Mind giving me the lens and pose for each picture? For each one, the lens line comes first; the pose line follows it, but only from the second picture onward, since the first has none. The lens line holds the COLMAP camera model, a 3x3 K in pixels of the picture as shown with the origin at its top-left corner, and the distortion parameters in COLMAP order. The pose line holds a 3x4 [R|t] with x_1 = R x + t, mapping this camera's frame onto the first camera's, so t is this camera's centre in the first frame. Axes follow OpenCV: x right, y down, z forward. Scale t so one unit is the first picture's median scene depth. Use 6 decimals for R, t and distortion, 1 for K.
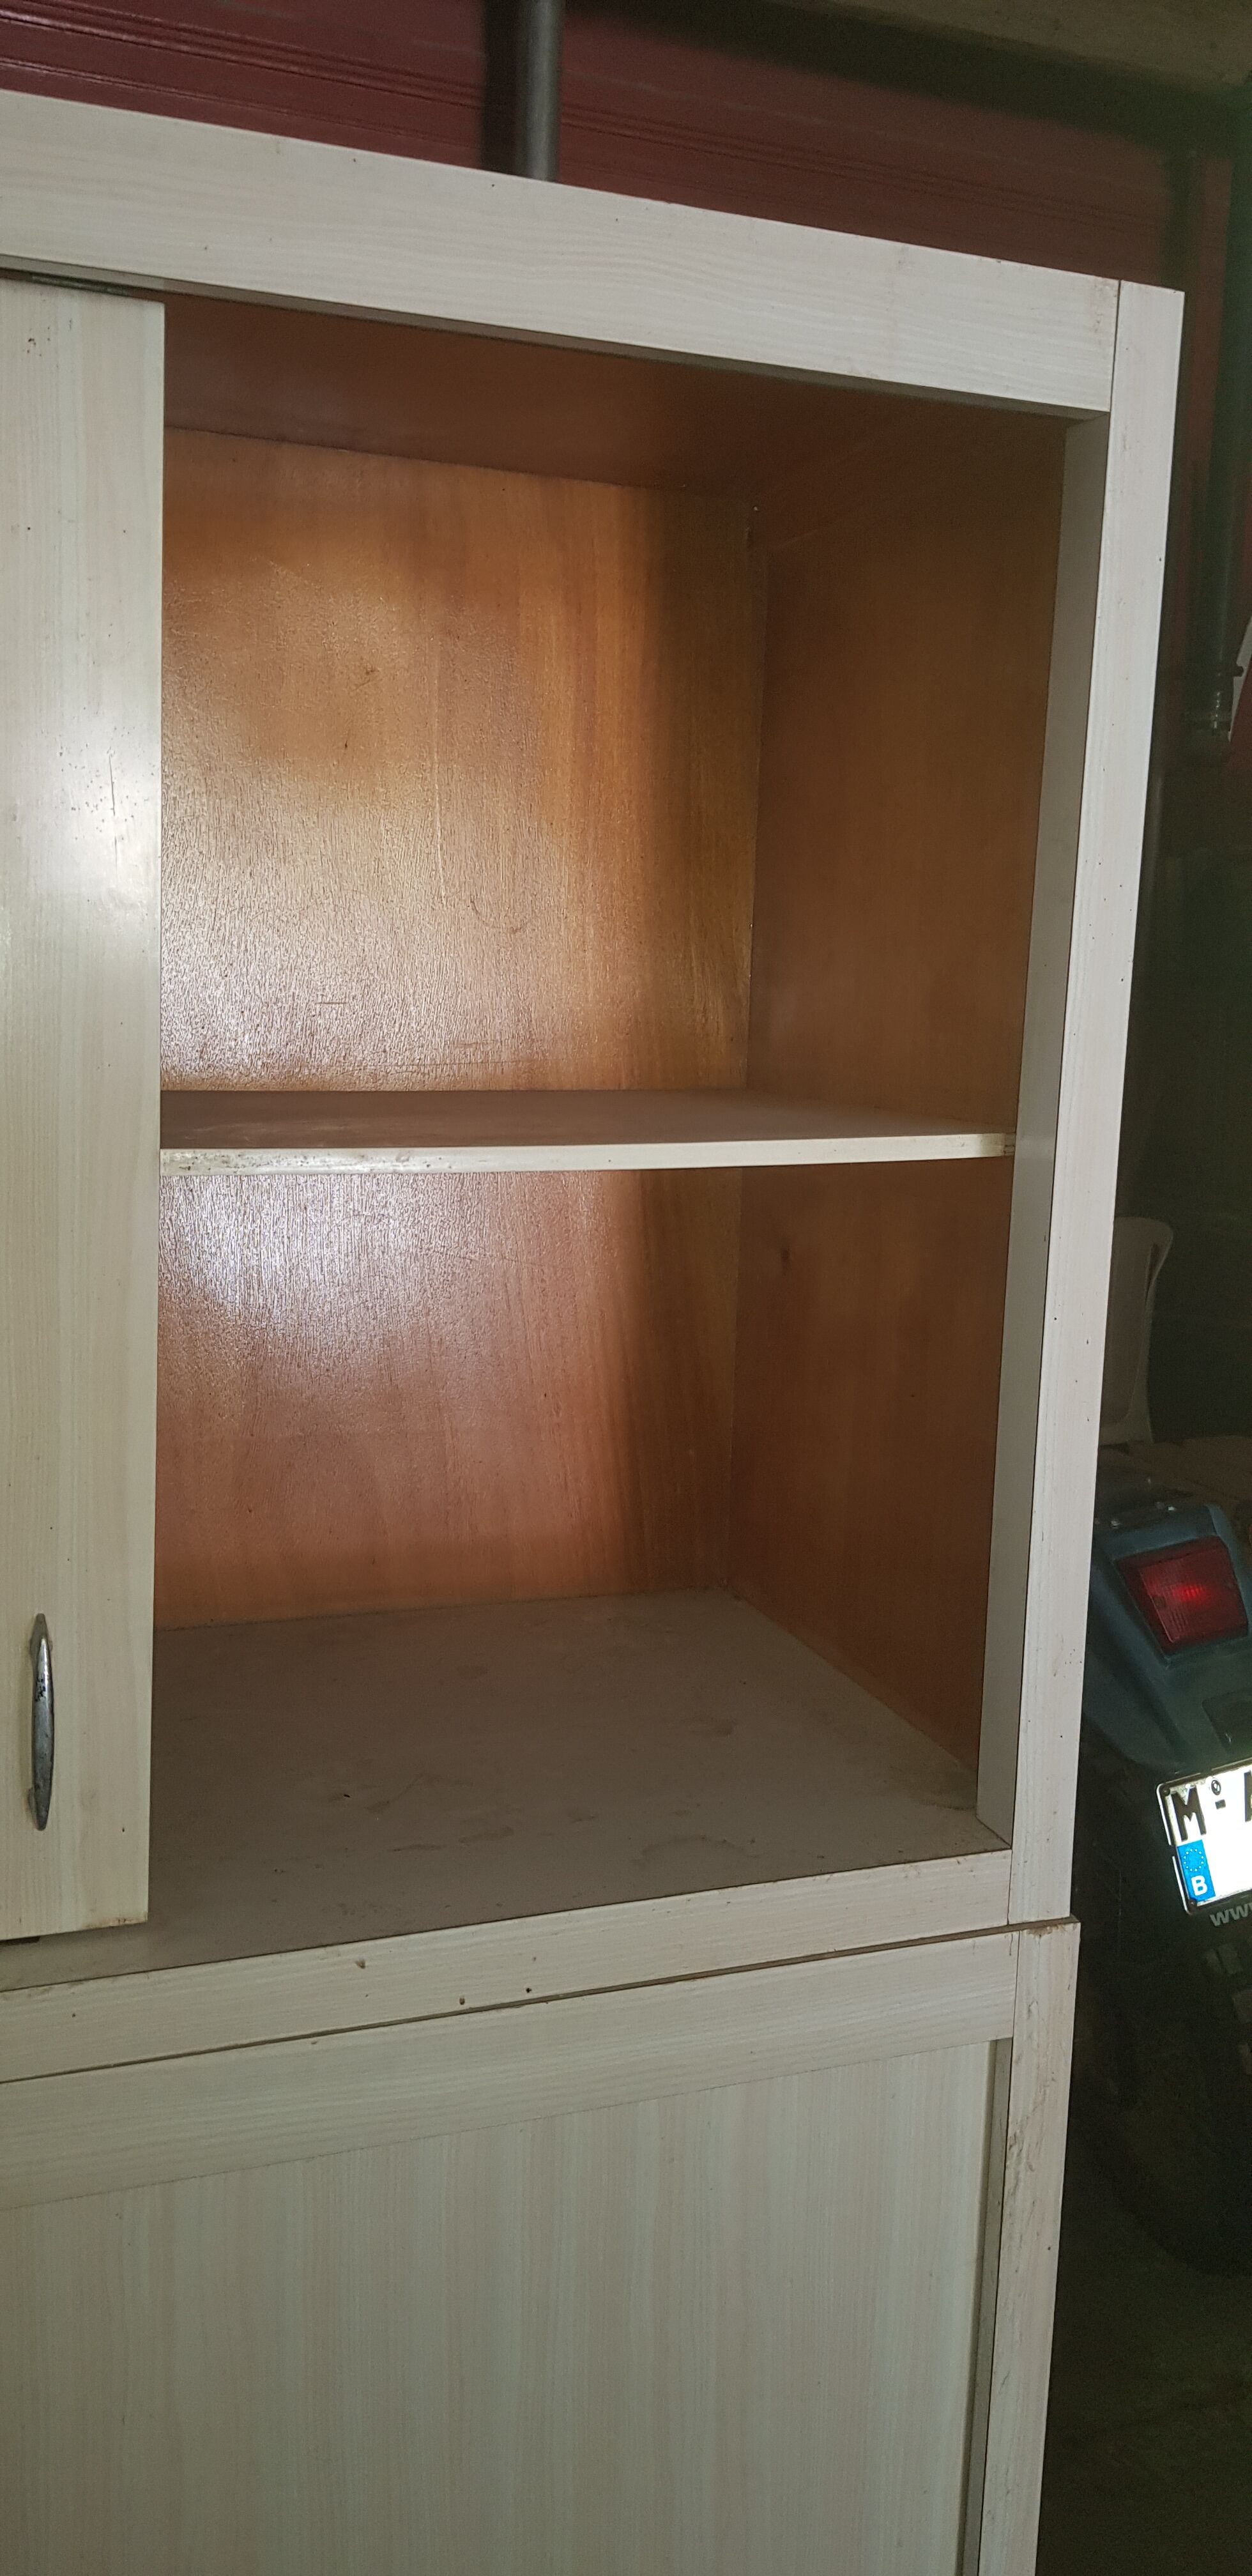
lens RADIAL K [[1969.3, 0, 626.0], [0, 1969.3, 1288.0], [0, 0, 1]] dist [0.087229, -0.143238]
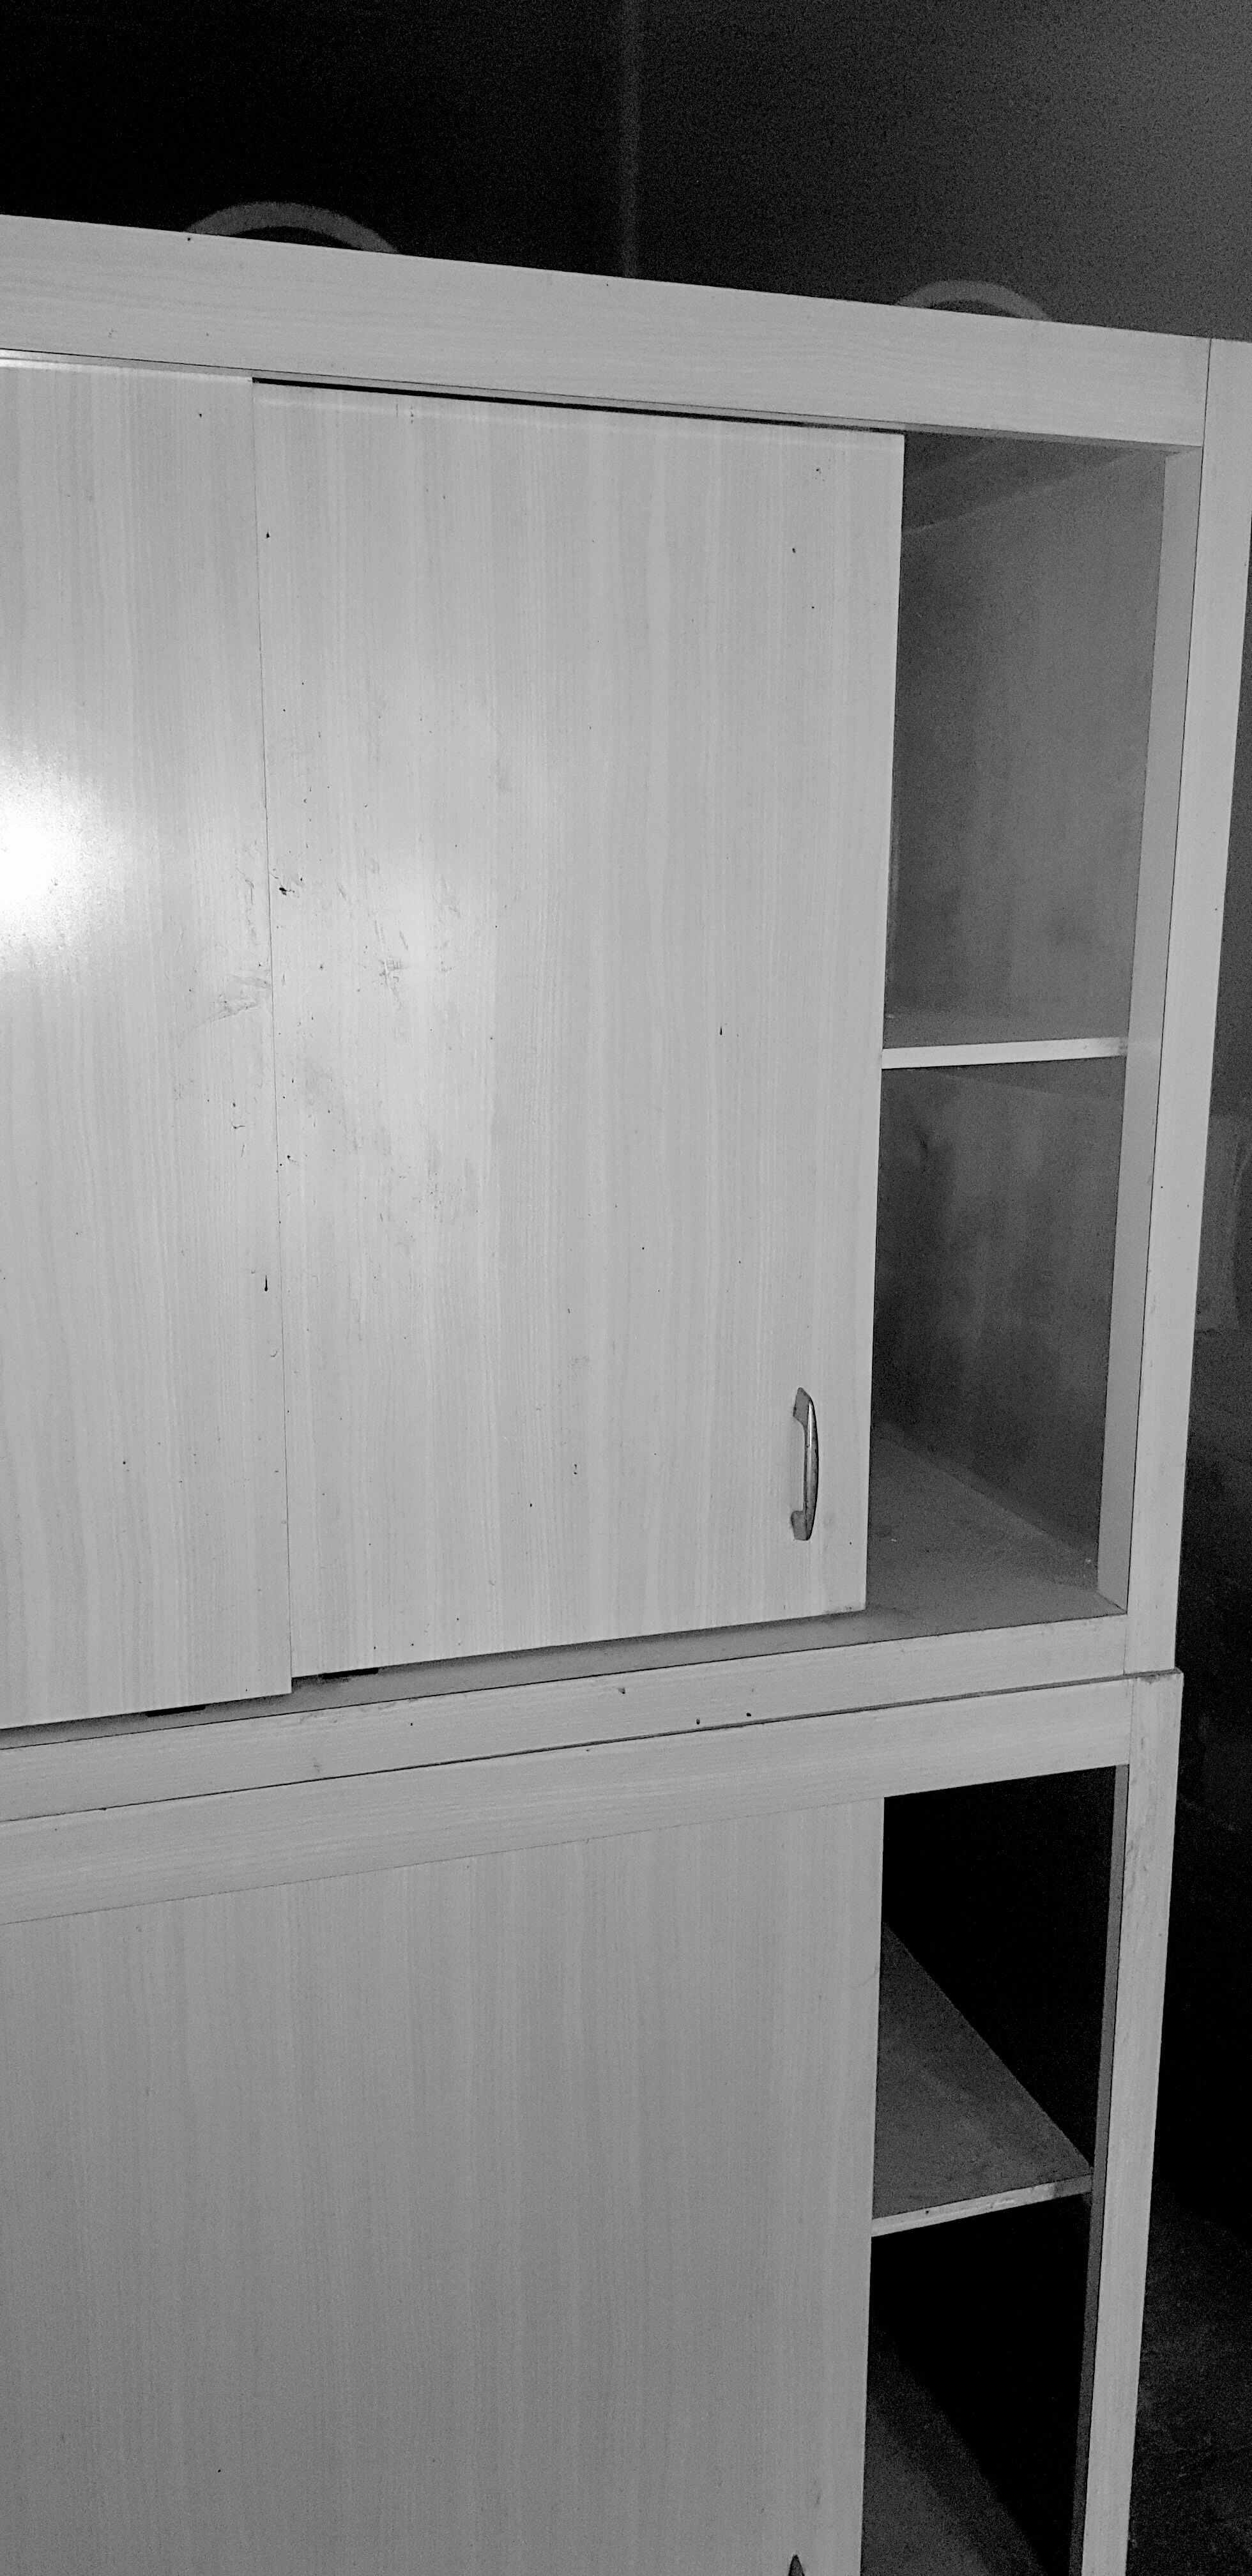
lens RADIAL K [[1897.9, 0, 655.3], [0, 1897.9, 1259.7], [0, 0, 1]] dist [0.097596, -0.152841]
pose [[0.999127, -0.013303, -0.039592, -0.050164], [0.014676, 0.999294, 0.034595, 0.014166], [0.039104, -0.035146, 0.998617, -0.198229]]
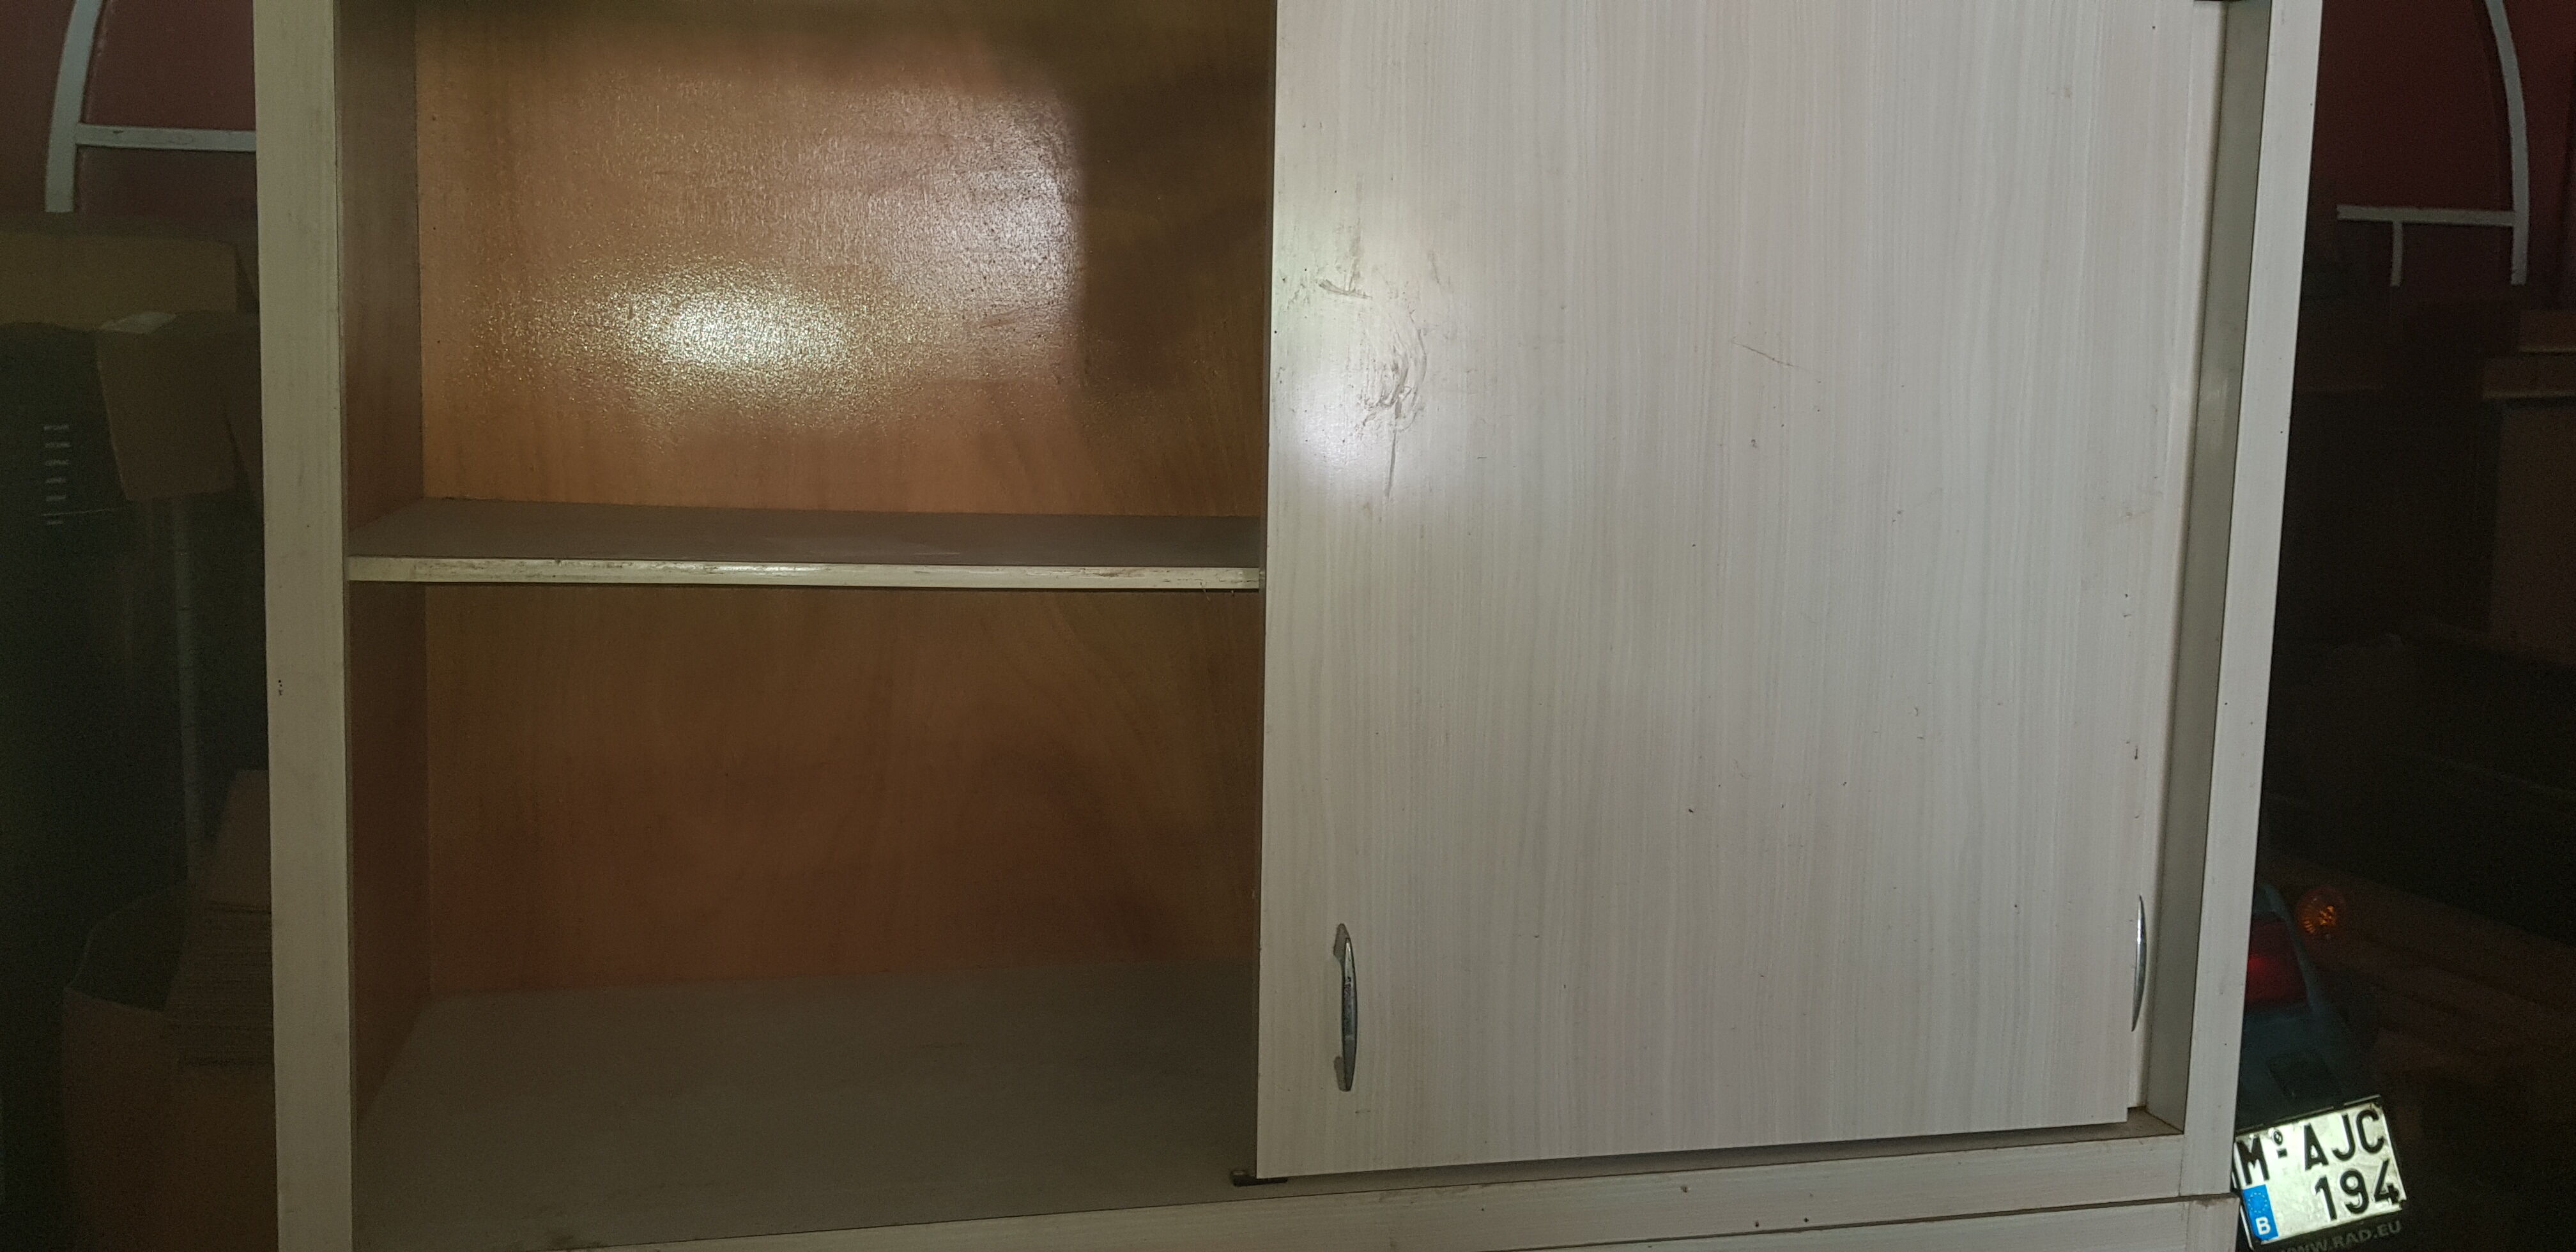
lens RADIAL K [[1897.9, 0, 1331.6], [0, 1897.9, 621.6], [0, 0, 1]] dist [0.097596, -0.152841]
pose [[0.993604, 0.003044, -0.112877, -0.190505], [-0.007635, 0.999160, -0.040264, 0.017600], [0.112660, 0.040868, 0.992793, -0.248556]]
